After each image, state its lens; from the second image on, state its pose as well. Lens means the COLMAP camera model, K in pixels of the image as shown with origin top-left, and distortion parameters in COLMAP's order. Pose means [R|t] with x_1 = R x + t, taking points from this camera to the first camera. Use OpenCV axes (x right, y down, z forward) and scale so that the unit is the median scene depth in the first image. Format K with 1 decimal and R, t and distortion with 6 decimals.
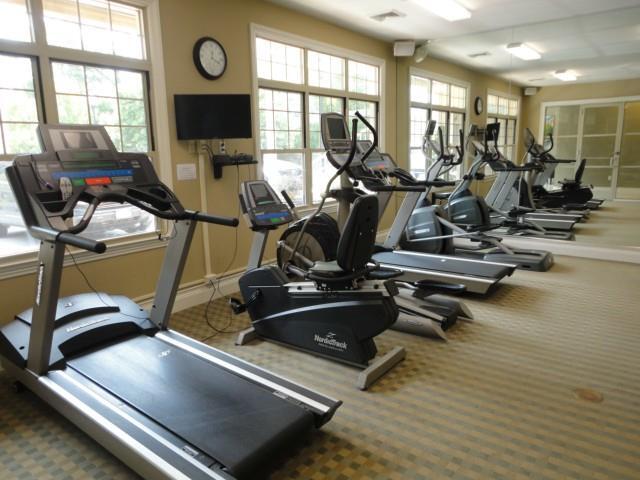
lens RADIAL K [[472.2, 0, 319.9], [0, 472.2, 241.7], [0, 0, 1]] dist [-0.001825, -0.000856]
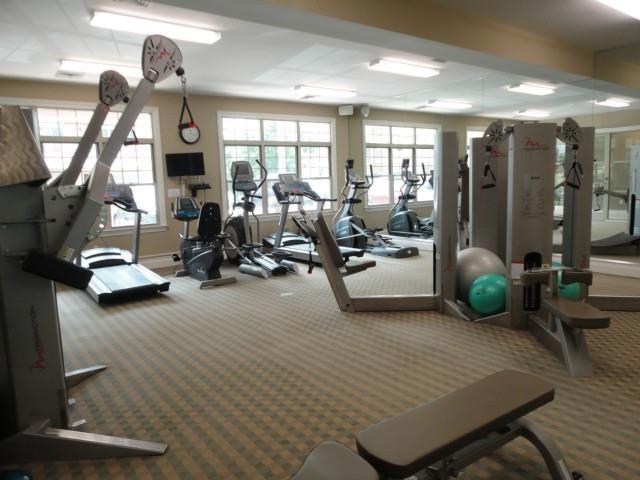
lens RADIAL K [[472.2, 0, 319.7], [0, 472.2, 238.4], [0, 0, 1]] dist [-0.001825, -0.000856]
pose [[0.960099, 0.021587, -0.278825, 0.764619], [-0.037745, 0.997896, -0.052713, 0.105791], [0.277100, 0.061134, 0.958894, -0.611270]]
